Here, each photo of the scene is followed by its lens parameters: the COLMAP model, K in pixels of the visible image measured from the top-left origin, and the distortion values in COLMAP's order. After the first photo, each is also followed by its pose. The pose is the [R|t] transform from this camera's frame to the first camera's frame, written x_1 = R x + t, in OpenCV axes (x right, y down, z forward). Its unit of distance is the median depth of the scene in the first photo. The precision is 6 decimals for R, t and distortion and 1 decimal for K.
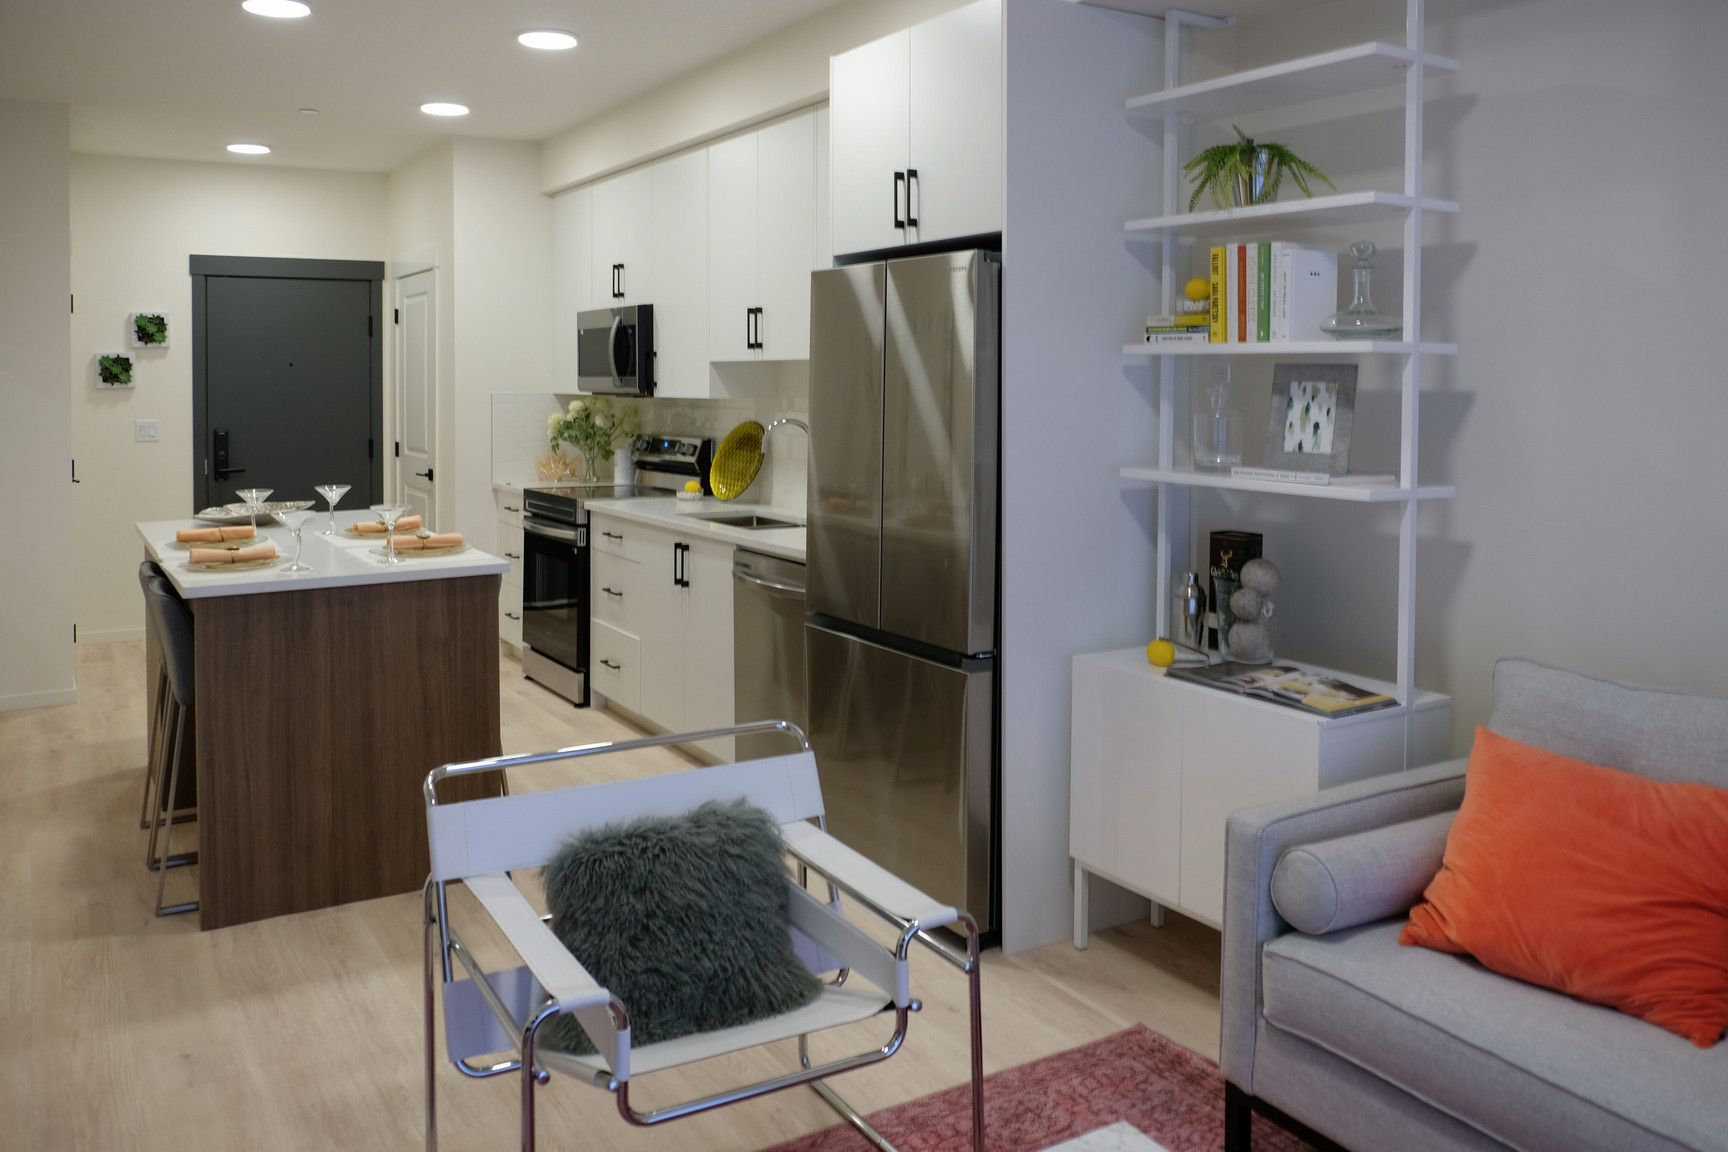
lens RADIAL K [[1373.9, 0, 864.0], [0, 1373.9, 576.0], [0, 0, 1]] dist [0.001878, 0.000473]
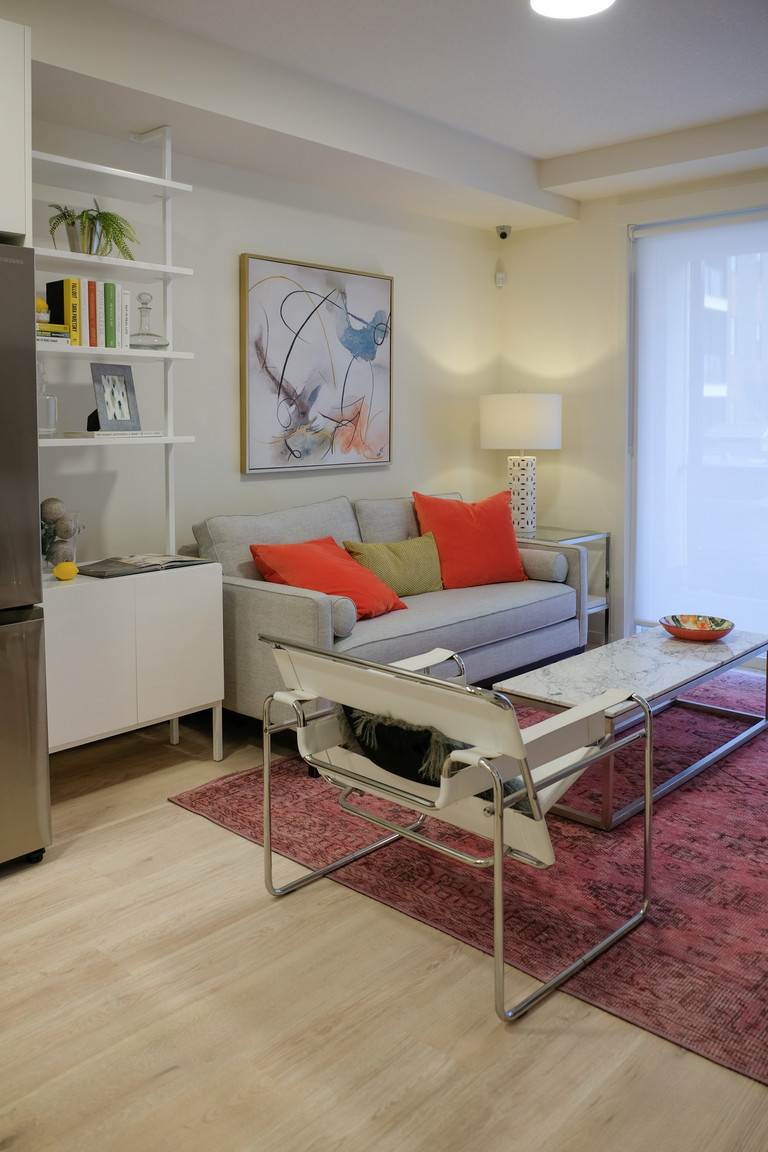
lens RADIAL K [[916.5, 0, 384.0], [0, 916.5, 576.0], [0, 0, 1]] dist [-0.036634, -0.001768]
pose [[-0.289828, -0.161502, 0.943354, -0.799919], [0.142777, 0.967334, 0.209473, -0.092423], [-0.946369, 0.195400, -0.257301, 1.014606]]
